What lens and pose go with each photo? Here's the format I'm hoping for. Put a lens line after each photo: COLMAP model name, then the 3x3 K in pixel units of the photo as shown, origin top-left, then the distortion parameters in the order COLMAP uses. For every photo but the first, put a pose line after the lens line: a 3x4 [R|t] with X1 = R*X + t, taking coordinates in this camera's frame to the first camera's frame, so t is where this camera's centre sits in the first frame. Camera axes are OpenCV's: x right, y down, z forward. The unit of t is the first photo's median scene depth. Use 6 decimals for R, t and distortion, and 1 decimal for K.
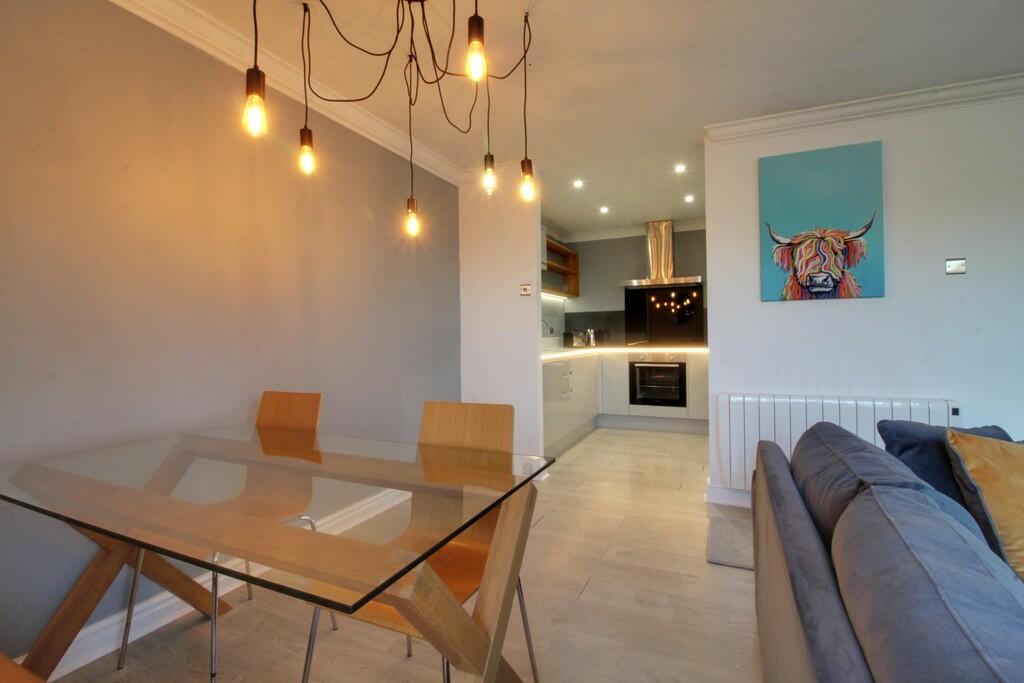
lens RADIAL K [[472.4, 0, 509.8], [0, 472.4, 334.0], [0, 0, 1]] dist [0.000910, -0.013341]
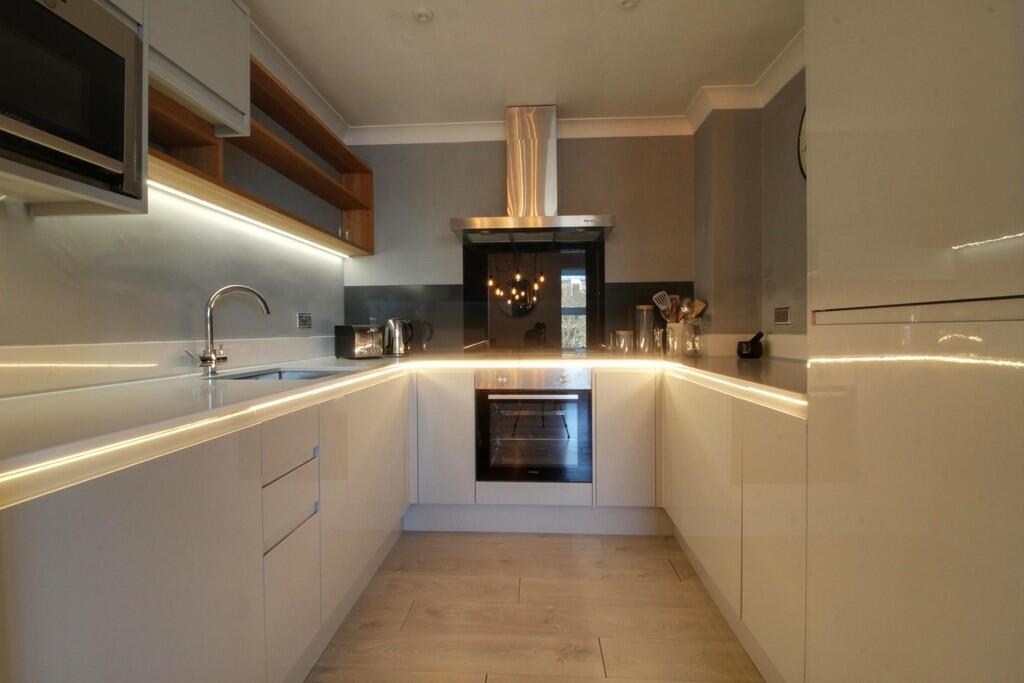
lens RADIAL K [[472.4, 0, 509.8], [0, 472.4, 334.0], [0, 0, 1]] dist [0.000910, -0.013341]
pose [[0.932177, -0.000786, 0.362002, 0.120683], [-0.002218, 0.999966, 0.007883, 0.001044], [-0.361996, -0.008151, 0.932144, 0.578204]]
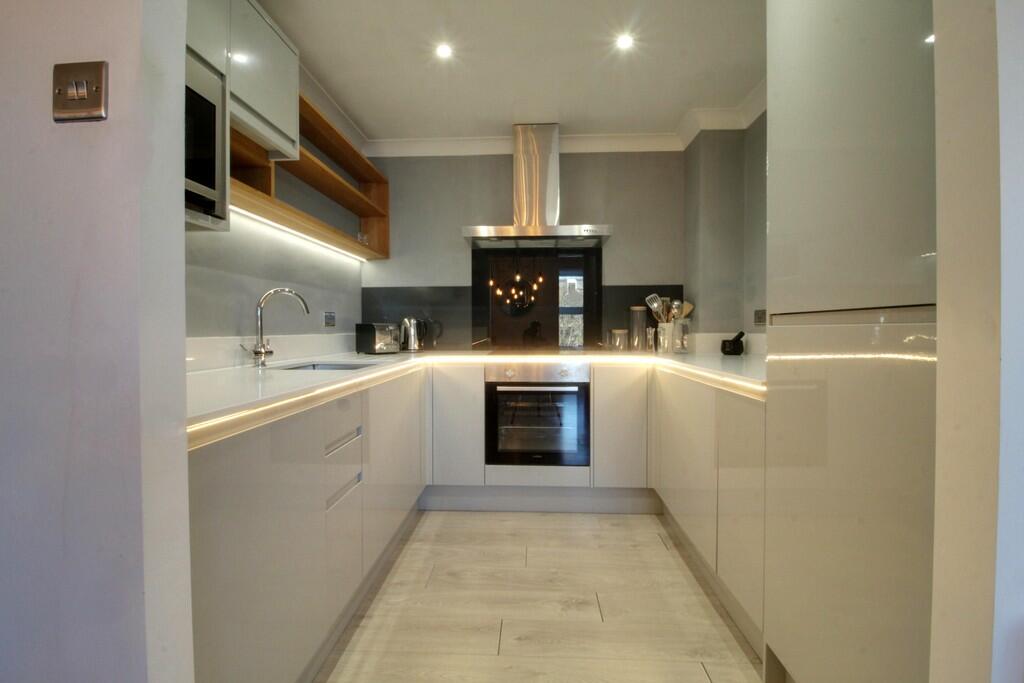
lens RADIAL K [[472.4, 0, 509.8], [0, 472.4, 334.0], [0, 0, 1]] dist [0.000910, -0.013341]
pose [[0.928721, 0.002756, 0.370769, 0.090081], [-0.007284, 0.999915, 0.010813, 0.001189], [-0.370708, -0.012743, 0.928662, 0.534070]]
